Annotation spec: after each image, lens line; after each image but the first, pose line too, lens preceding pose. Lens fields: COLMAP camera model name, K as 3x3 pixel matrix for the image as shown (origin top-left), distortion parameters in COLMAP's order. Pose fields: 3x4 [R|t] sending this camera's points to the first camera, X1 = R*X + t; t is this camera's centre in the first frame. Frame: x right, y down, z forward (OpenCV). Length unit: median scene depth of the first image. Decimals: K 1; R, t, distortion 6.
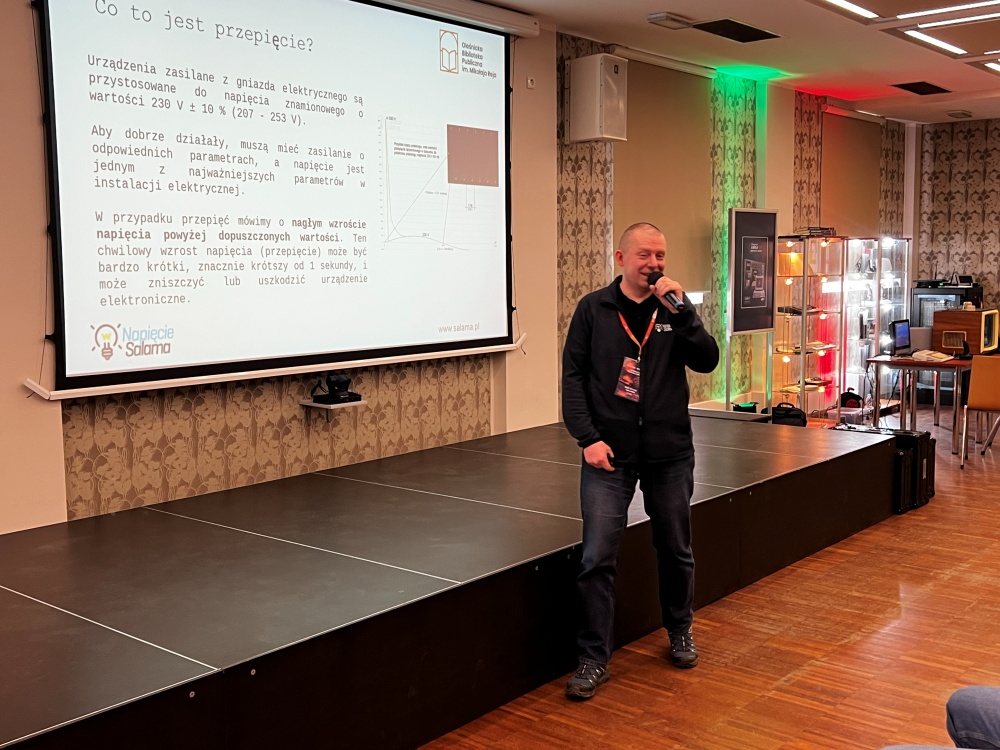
lens RADIAL K [[1066.7, 0, 500.0], [0, 1066.7, 375.0], [0, 0, 1]] dist [0.206078, -0.478835]
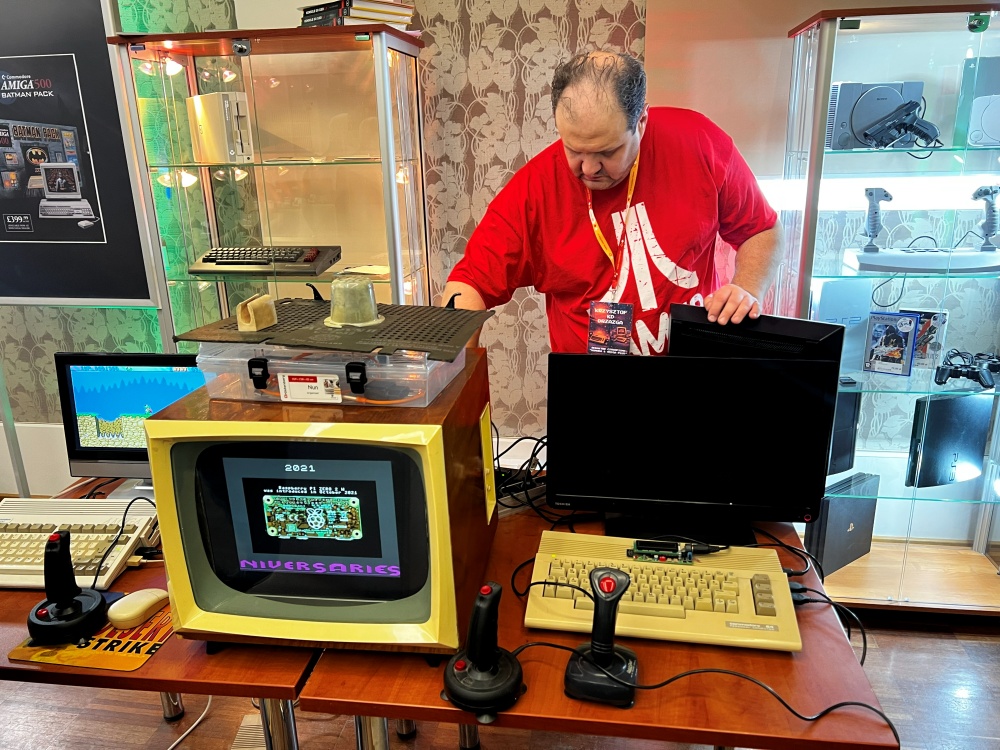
lens RADIAL K [[763.6, 0, 500.0], [0, 763.6, 375.0], [0, 0, 1]] dist [0.047188, -0.047626]
pose [[0.527257, 0.243394, -0.814100, 0.760797], [-0.071585, 0.967414, 0.242868, -0.129105], [0.846685, -0.069776, 0.527499, 1.314623]]
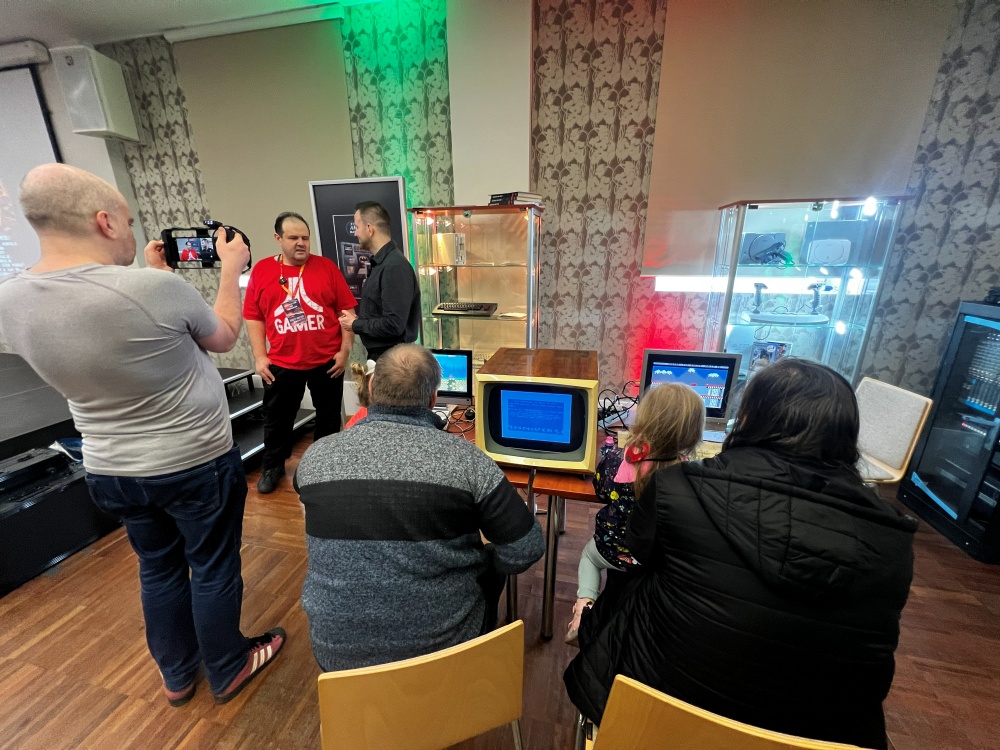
lens RADIAL K [[398.4, 0, 500.0], [0, 398.4, 375.0], [0, 0, 1]] dist [0.001246, 0.000174]
pose [[0.461114, 0.272911, -0.844331, 0.775104], [-0.090885, 0.961050, 0.261003, -0.130674], [0.882674, -0.043615, 0.467957, 1.253351]]
